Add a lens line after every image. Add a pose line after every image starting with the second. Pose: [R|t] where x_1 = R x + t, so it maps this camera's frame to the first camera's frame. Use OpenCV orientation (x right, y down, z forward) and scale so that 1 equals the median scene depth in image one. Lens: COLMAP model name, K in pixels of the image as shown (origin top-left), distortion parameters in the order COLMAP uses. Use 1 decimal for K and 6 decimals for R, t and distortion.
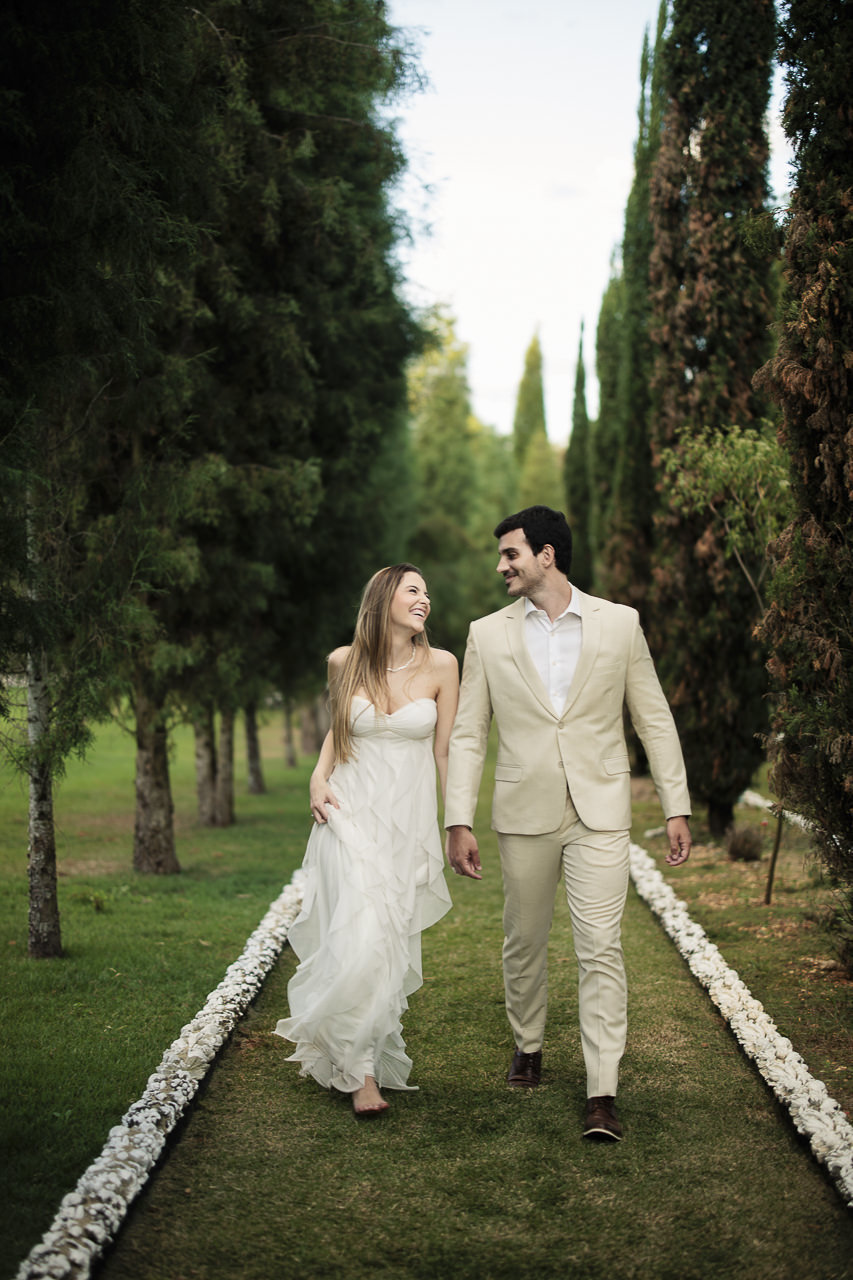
lens RADIAL K [[1832.9, 0, 425.7], [0, 1832.9, 675.7], [0, 0, 1]] dist [0.001075, 0.043184]
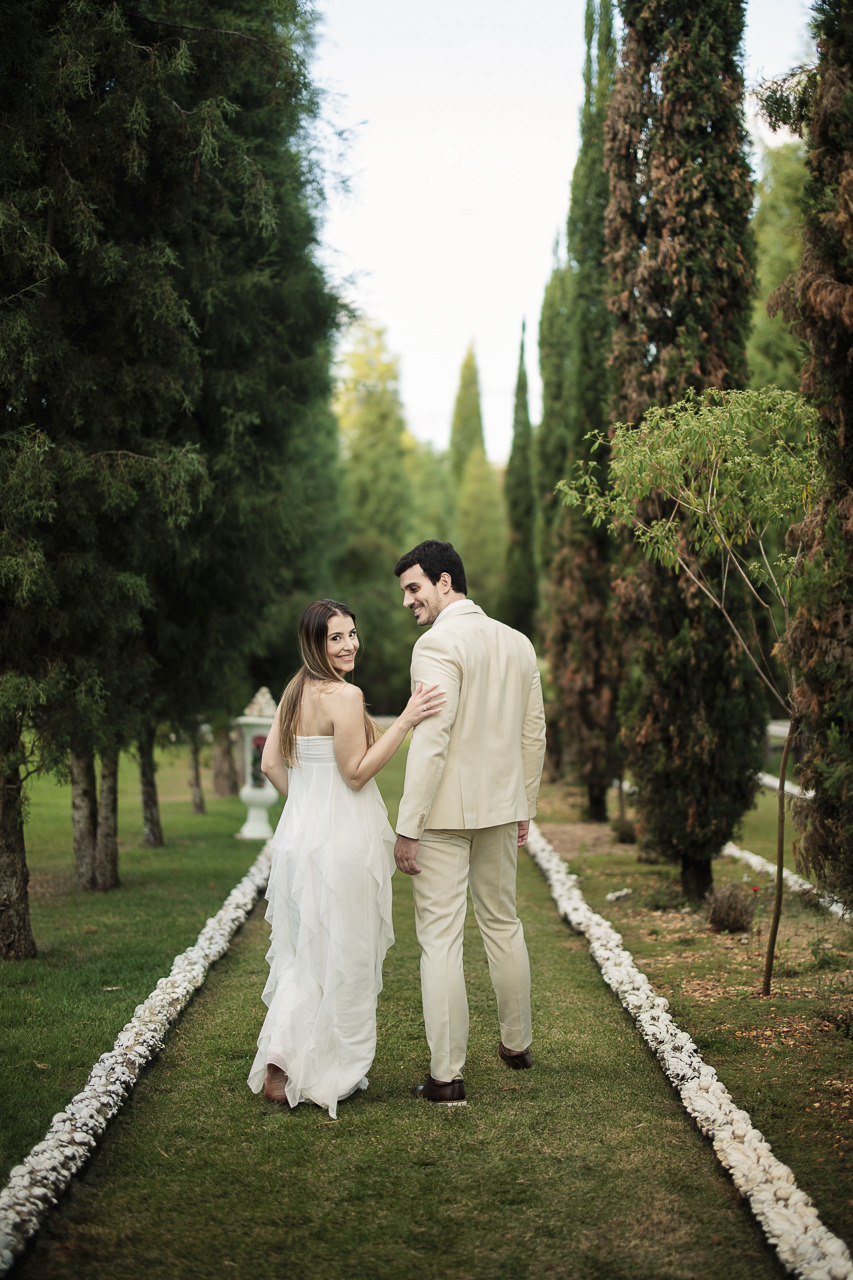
lens RADIAL K [[1841.8, 0, 426.5], [0, 1841.8, 640.0], [0, 0, 1]] dist [-0.029402, 0.097230]
pose [[0.999443, -0.006560, 0.032715, 0.012375], [0.007705, 0.999358, -0.034991, -0.002426], [-0.032465, 0.035223, 0.998852, 0.181734]]
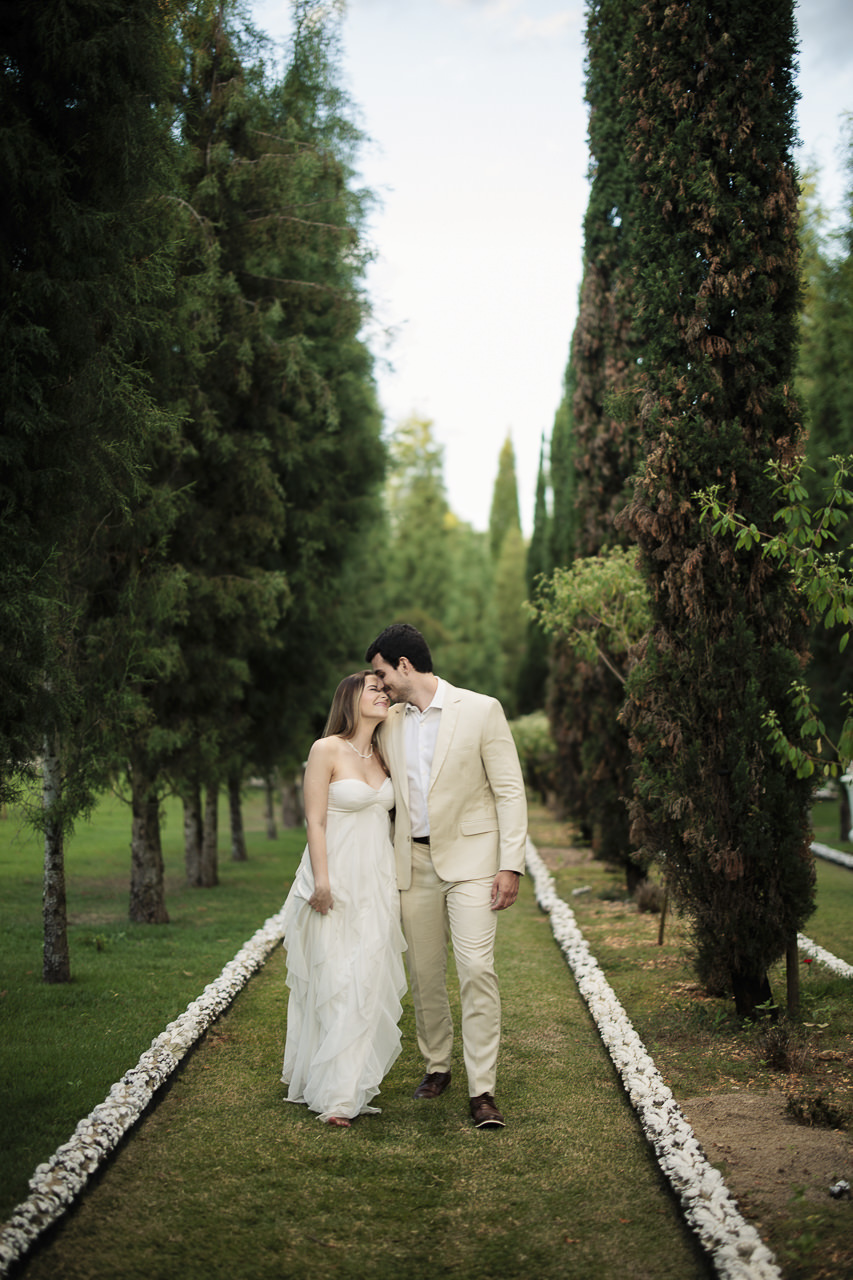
lens RADIAL K [[1816.7, 0, 426.6], [0, 1816.7, 688.0], [0, 0, 1]] dist [0.020609, 0.057155]
pose [[0.999992, -0.000794, 0.003821, 0.026705], [0.000945, 0.999212, -0.039668, 0.003918], [-0.003786, 0.039672, 0.999206, -0.170613]]
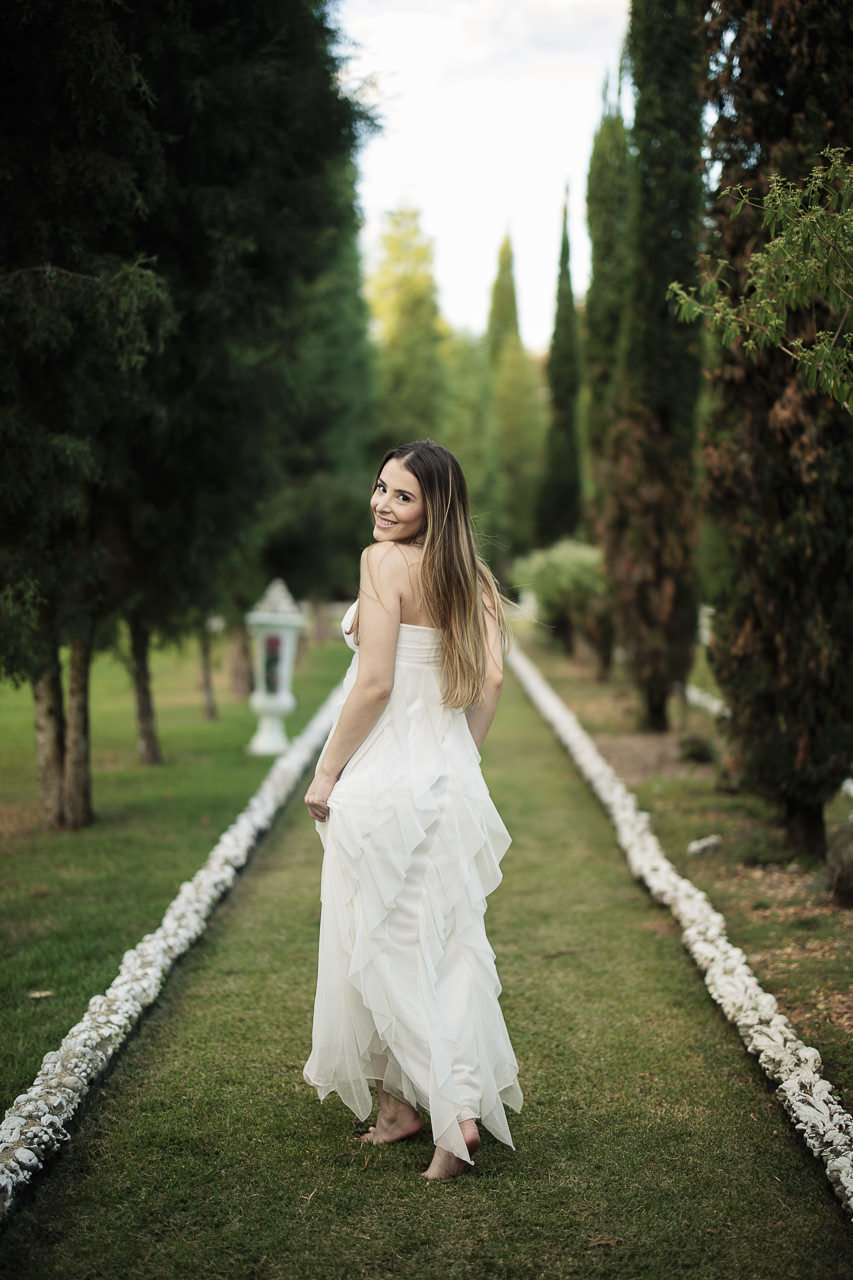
lens RADIAL K [[1702.6, 0, 397.7], [0, 1702.6, 643.8], [0, 0, 1]] dist [-0.007416, 0.005648]
pose [[0.999963, -0.006950, -0.005120, 0.019425], [0.007113, 0.999449, 0.032431, -0.009893], [0.004892, -0.032466, 0.999461, 0.434891]]
